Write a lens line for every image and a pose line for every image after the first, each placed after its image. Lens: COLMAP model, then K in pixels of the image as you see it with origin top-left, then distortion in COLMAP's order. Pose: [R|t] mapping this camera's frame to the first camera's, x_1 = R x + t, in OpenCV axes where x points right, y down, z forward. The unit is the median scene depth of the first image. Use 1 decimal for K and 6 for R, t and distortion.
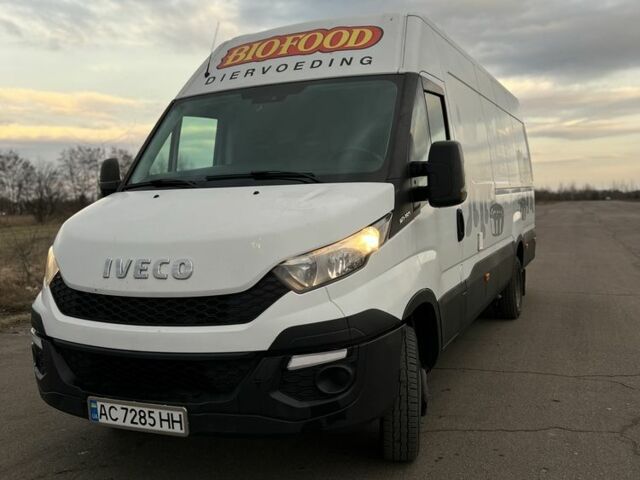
lens RADIAL K [[633.8, 0, 320.0], [0, 633.8, 240.0], [0, 0, 1]] dist [0.193209, -0.507203]
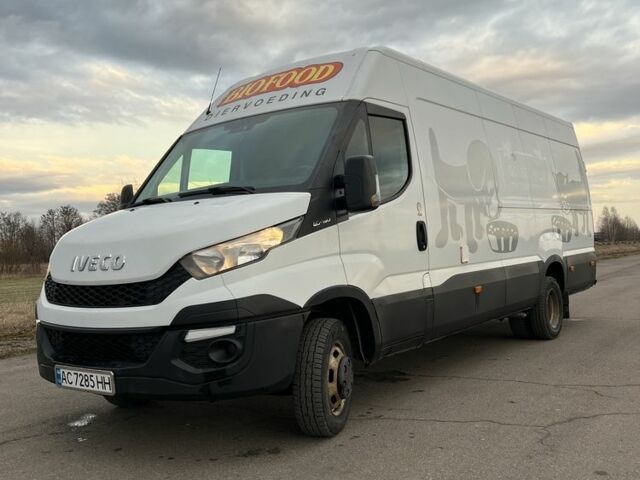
lens RADIAL K [[633.8, 0, 320.0], [0, 633.8, 240.0], [0, 0, 1]] dist [0.193209, -0.507203]
pose [[0.977352, -0.014207, -0.211143, 0.424440], [0.000772, 0.997977, -0.063576, 0.080385], [0.211619, 0.061973, 0.975385, -0.139920]]
